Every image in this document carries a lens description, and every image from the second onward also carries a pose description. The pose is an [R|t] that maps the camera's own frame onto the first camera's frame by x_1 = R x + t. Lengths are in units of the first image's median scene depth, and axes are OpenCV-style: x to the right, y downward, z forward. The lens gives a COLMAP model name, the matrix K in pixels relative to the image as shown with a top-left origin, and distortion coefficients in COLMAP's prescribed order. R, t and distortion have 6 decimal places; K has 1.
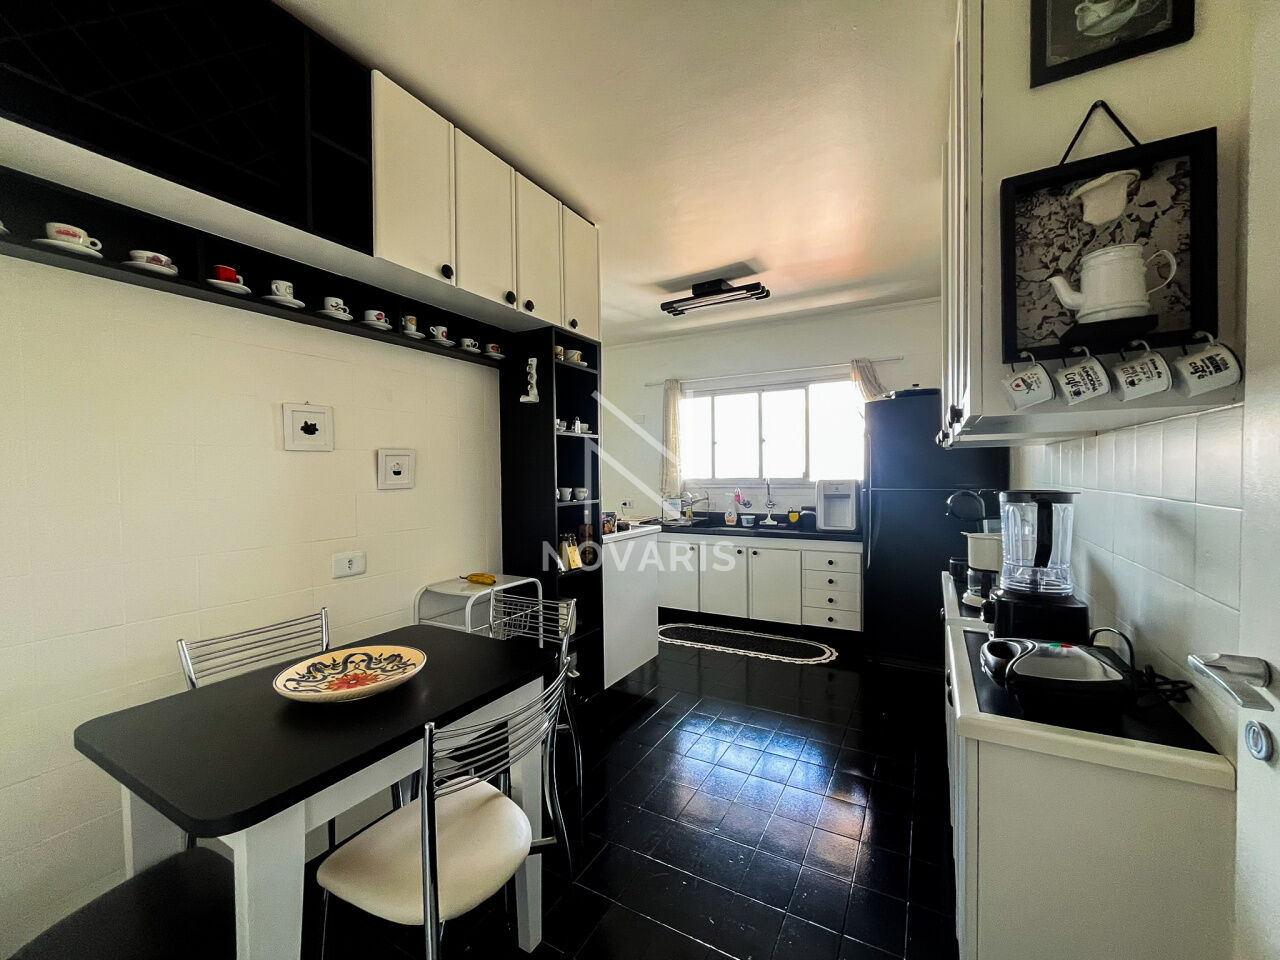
lens RADIAL K [[520.7, 0, 638.1], [0, 520.7, 484.0], [0, 0, 1]] dist [0.001379, 0.000435]
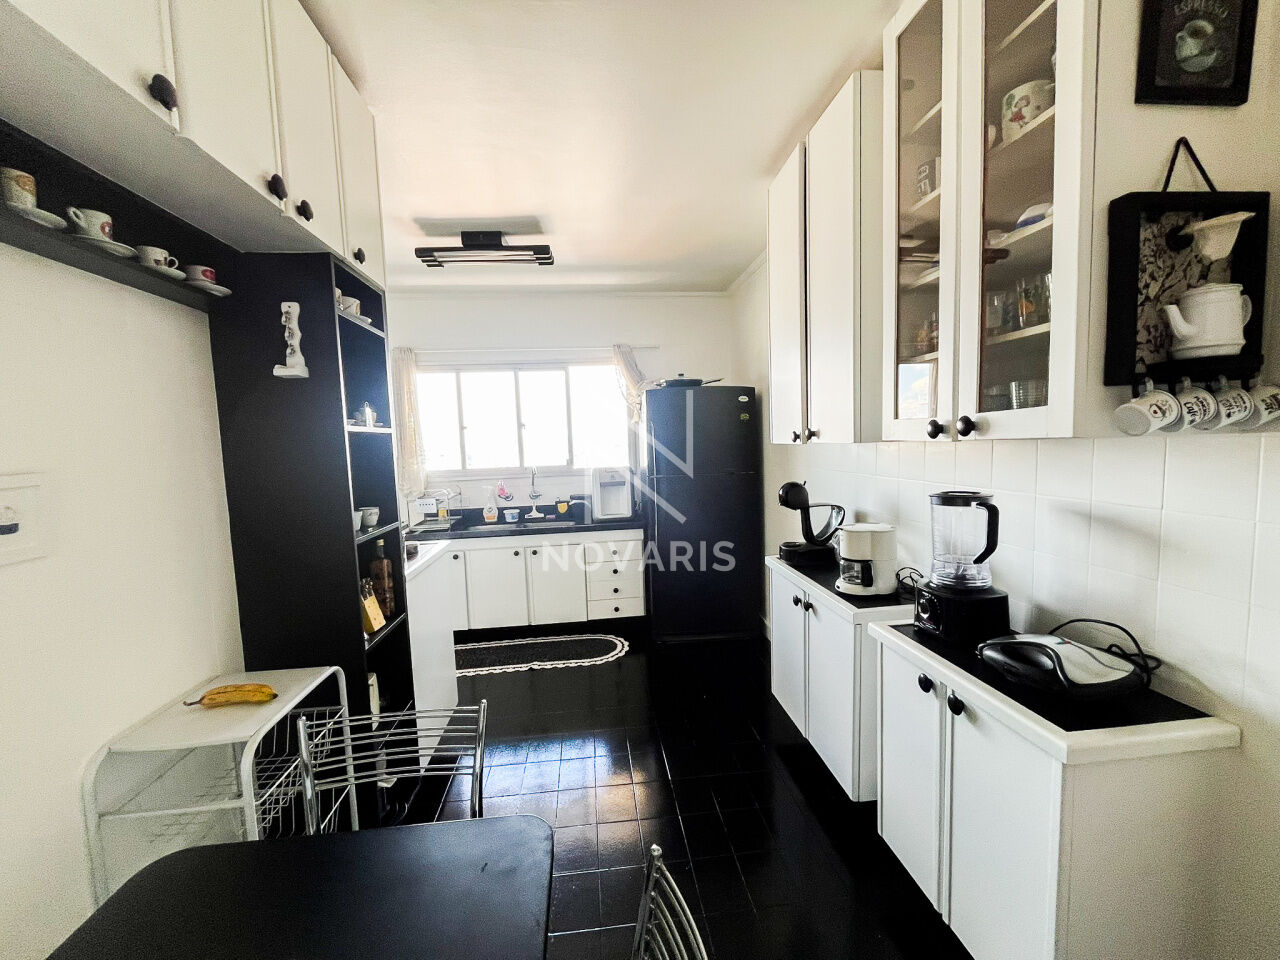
lens RADIAL K [[520.7, 0, 638.1], [0, 520.7, 484.0], [0, 0, 1]] dist [0.001379, 0.000435]
pose [[0.814037, -0.066808, 0.576957, -0.158226], [0.038717, 0.997395, 0.060866, -0.037258], [-0.579521, -0.027209, 0.814503, 0.187314]]
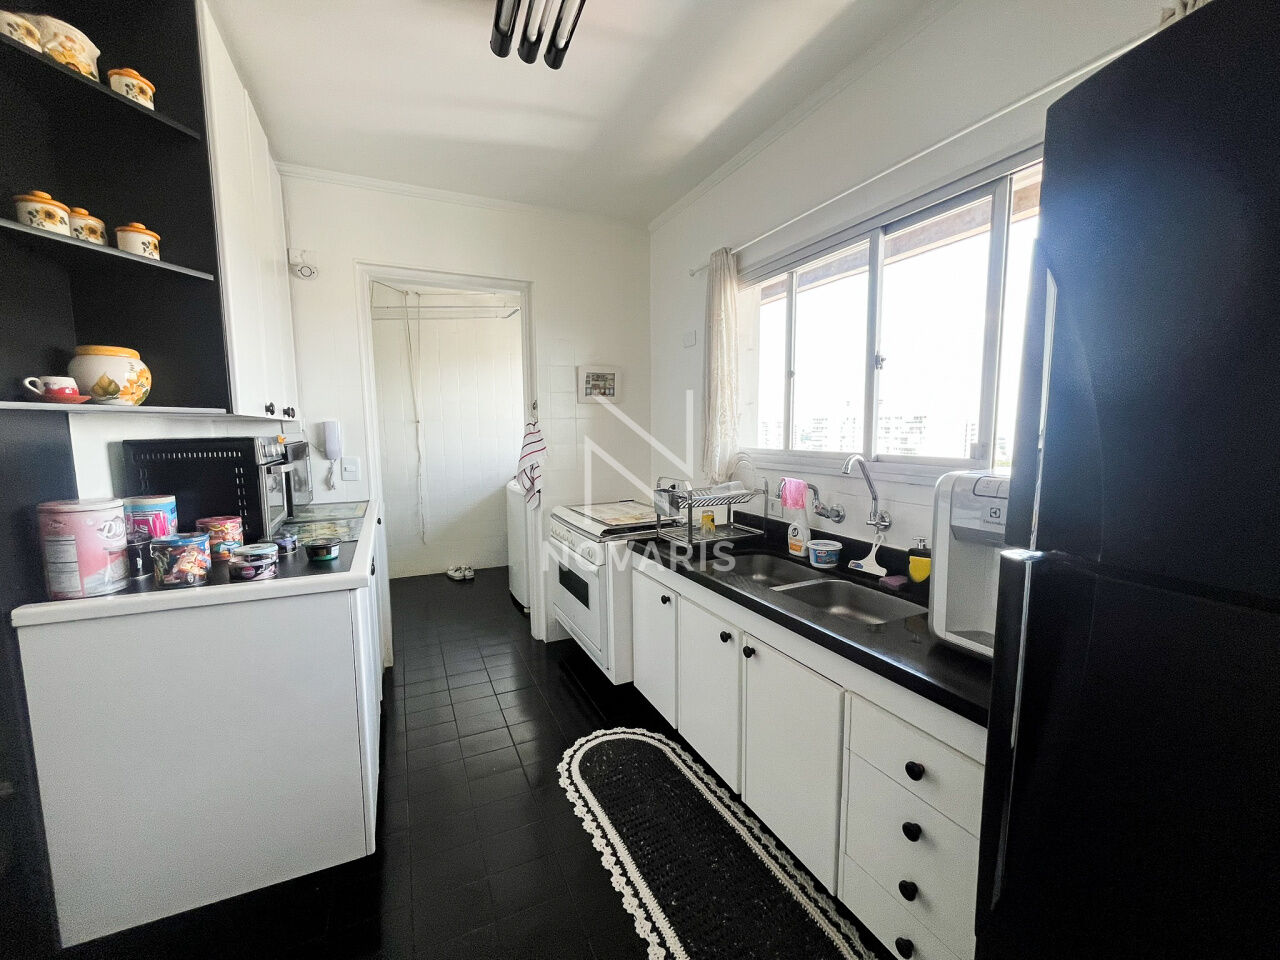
lens RADIAL K [[521.2, 0, 638.8], [0, 521.2, 486.2], [0, 0, 1]] dist [-0.002515, 0.000060]
pose [[0.810705, 0.066978, -0.581611, 0.421230], [-0.012065, 0.995135, 0.097781, -0.030906], [0.585331, -0.072254, 0.807569, 0.725597]]
